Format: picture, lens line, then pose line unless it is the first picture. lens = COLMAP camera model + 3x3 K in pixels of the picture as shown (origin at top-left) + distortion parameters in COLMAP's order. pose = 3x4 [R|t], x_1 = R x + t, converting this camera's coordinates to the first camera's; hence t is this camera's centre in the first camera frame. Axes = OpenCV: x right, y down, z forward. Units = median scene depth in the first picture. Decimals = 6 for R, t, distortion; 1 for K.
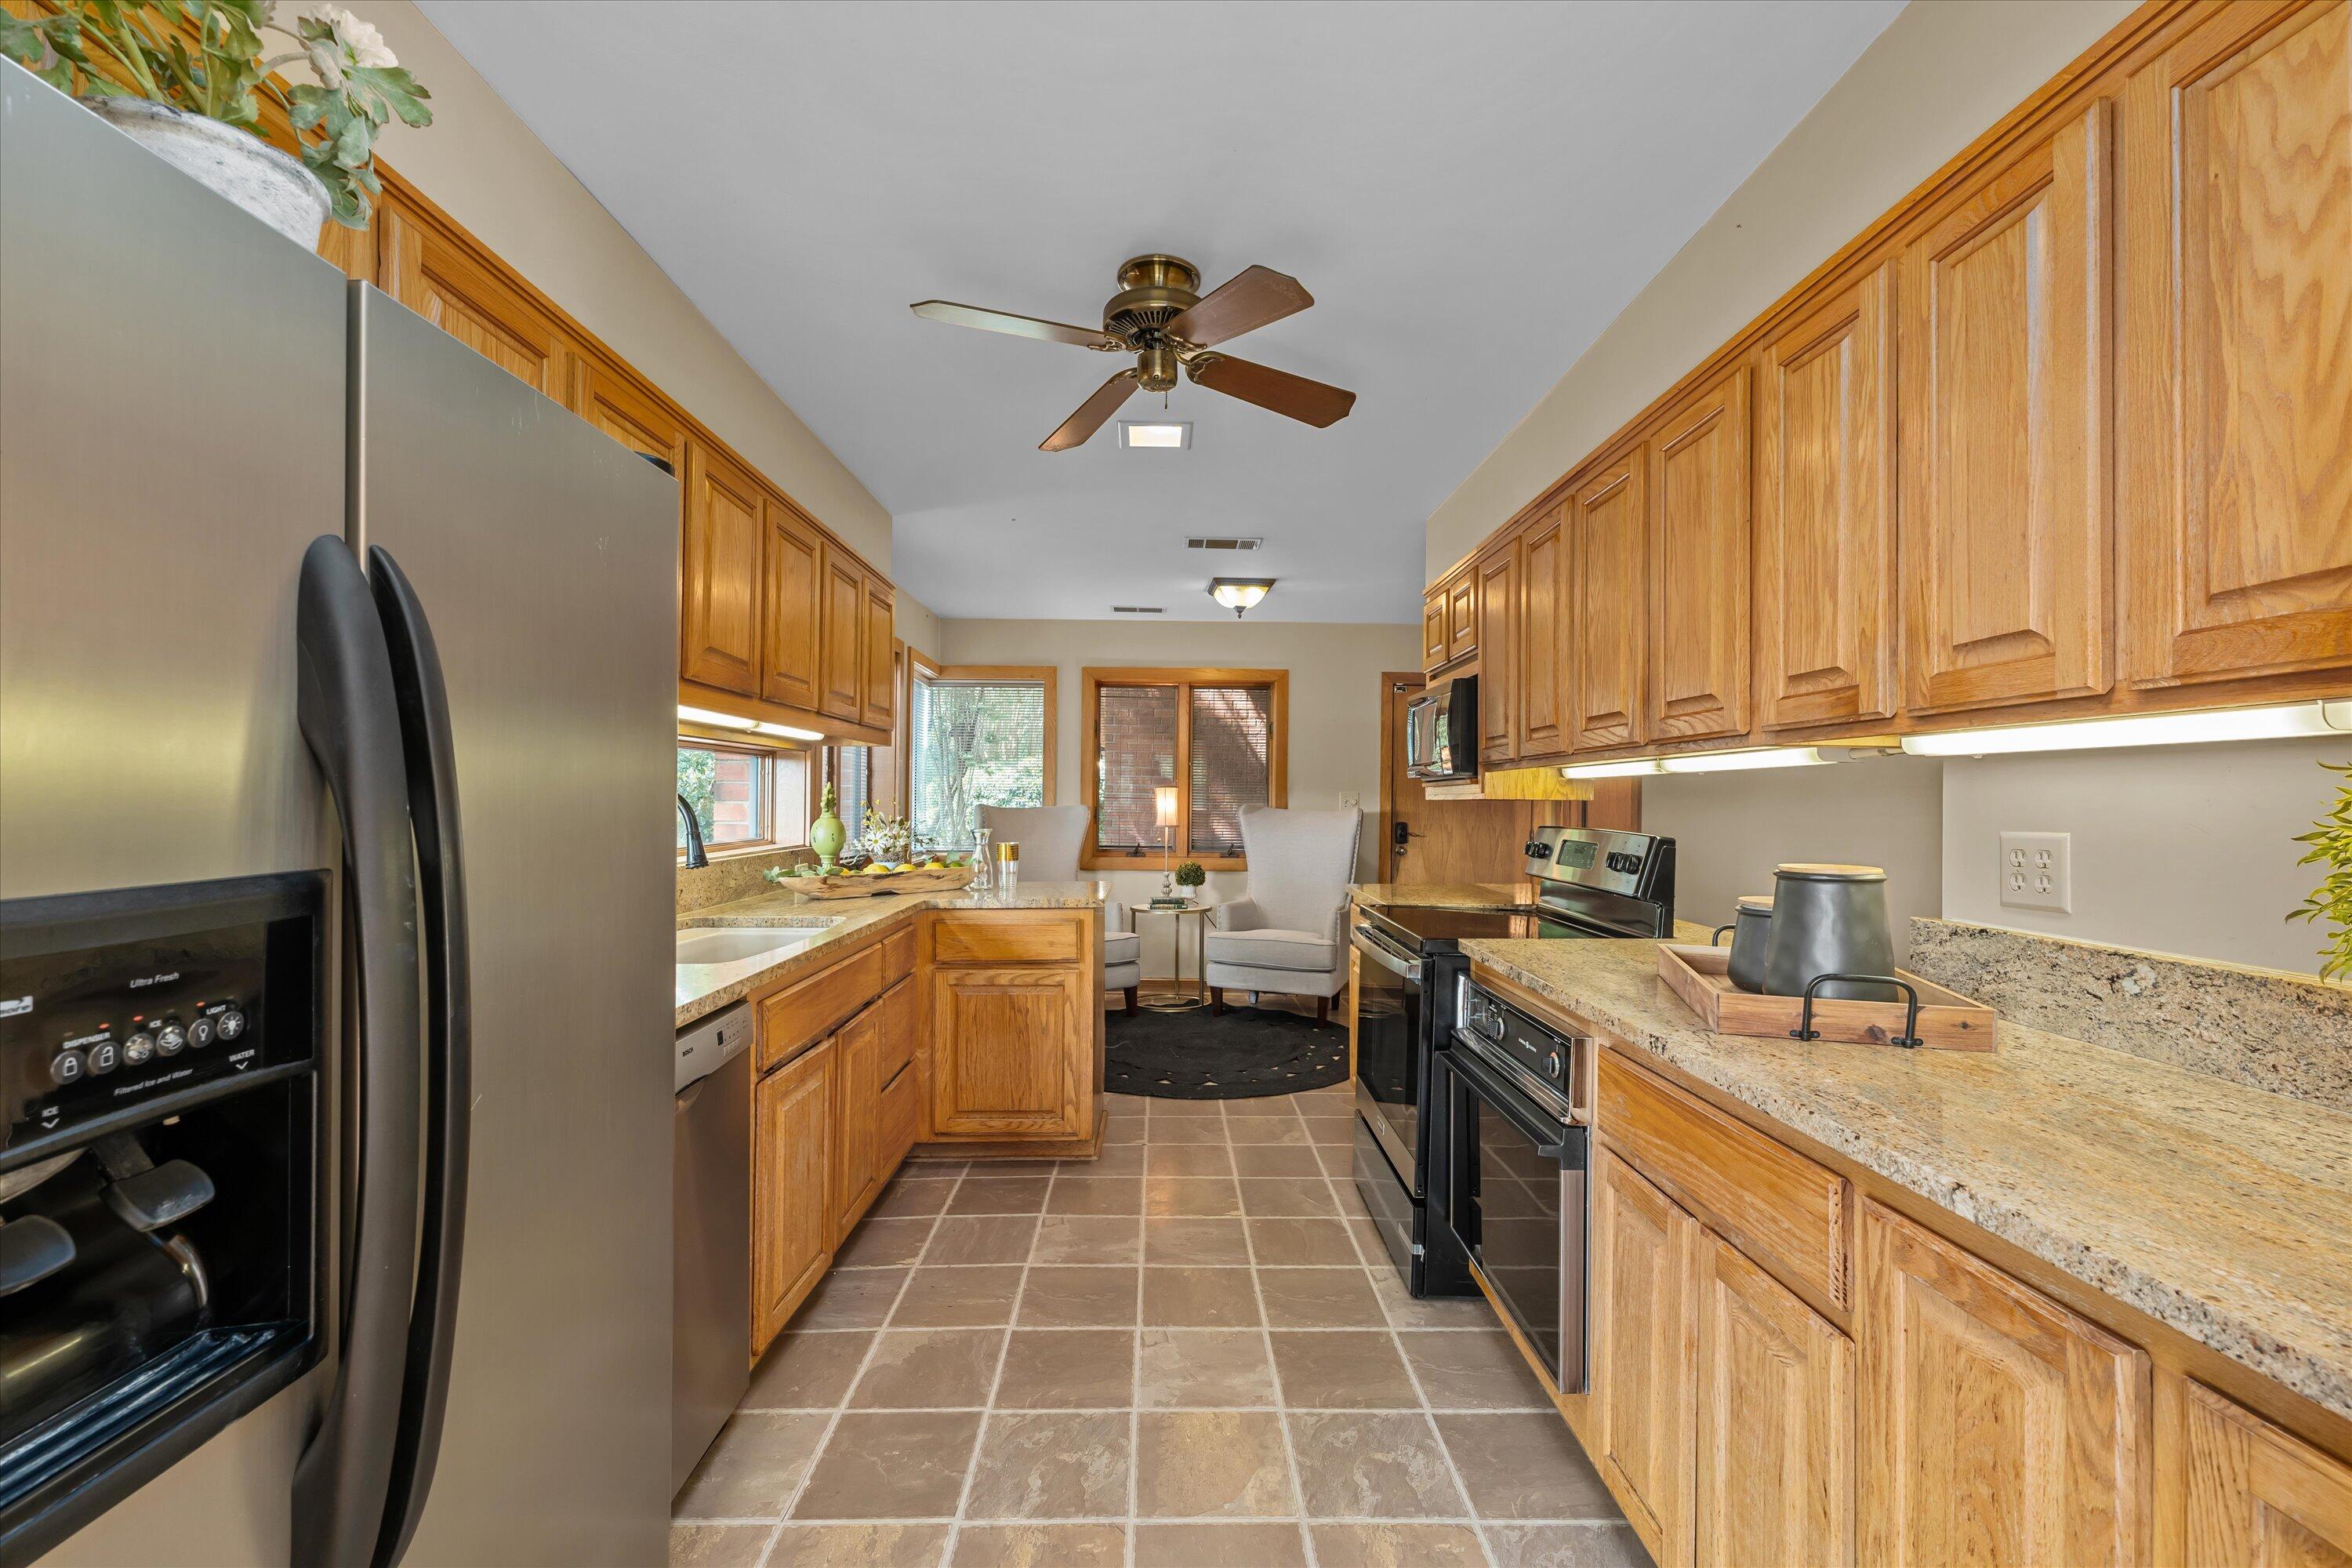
lens RADIAL K [[1008.6, 0, 1176.0], [0, 1008.6, 784.0], [0, 0, 1]] dist [0.002199, 0.000291]
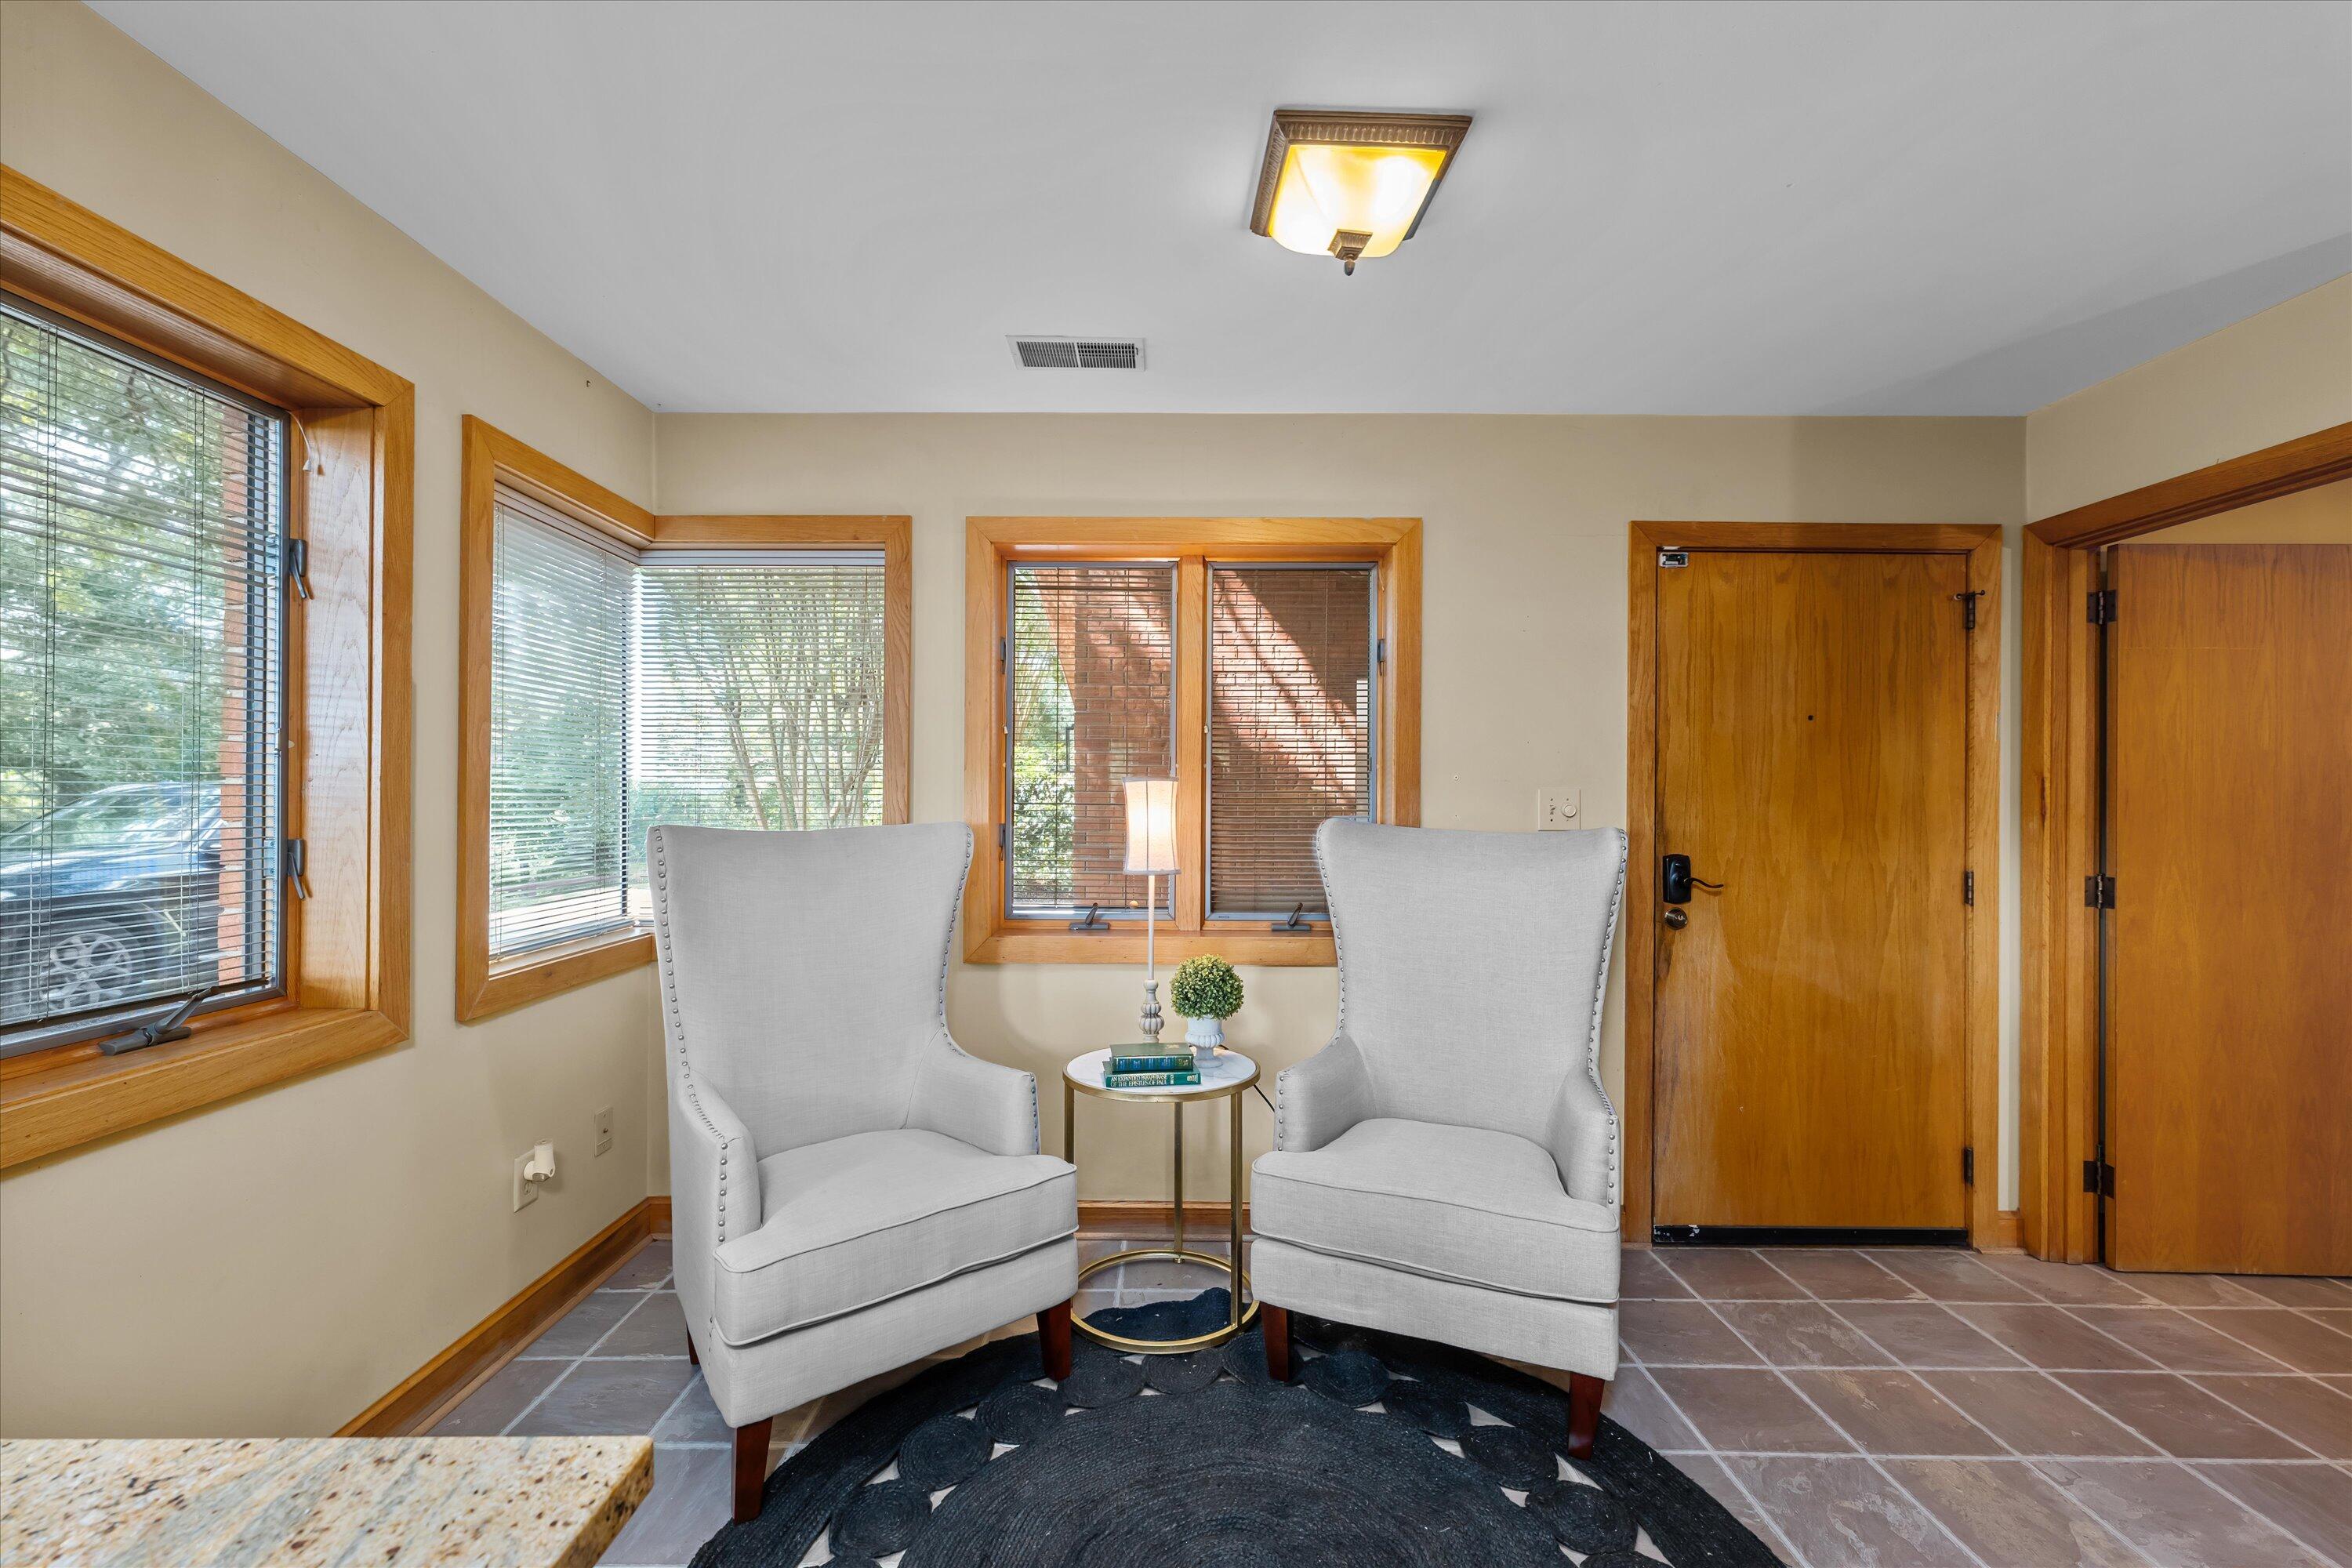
lens RADIAL K [[1008.6, 0, 1176.0], [0, 1008.6, 784.0], [0, 0, 1]] dist [0.002199, 0.000291]
pose [[0.999815, -0.007711, -0.017614, 0.008928], [0.007779, 0.999963, 0.003788, 0.003061], [0.017584, -0.003924, 0.999838, 0.571685]]
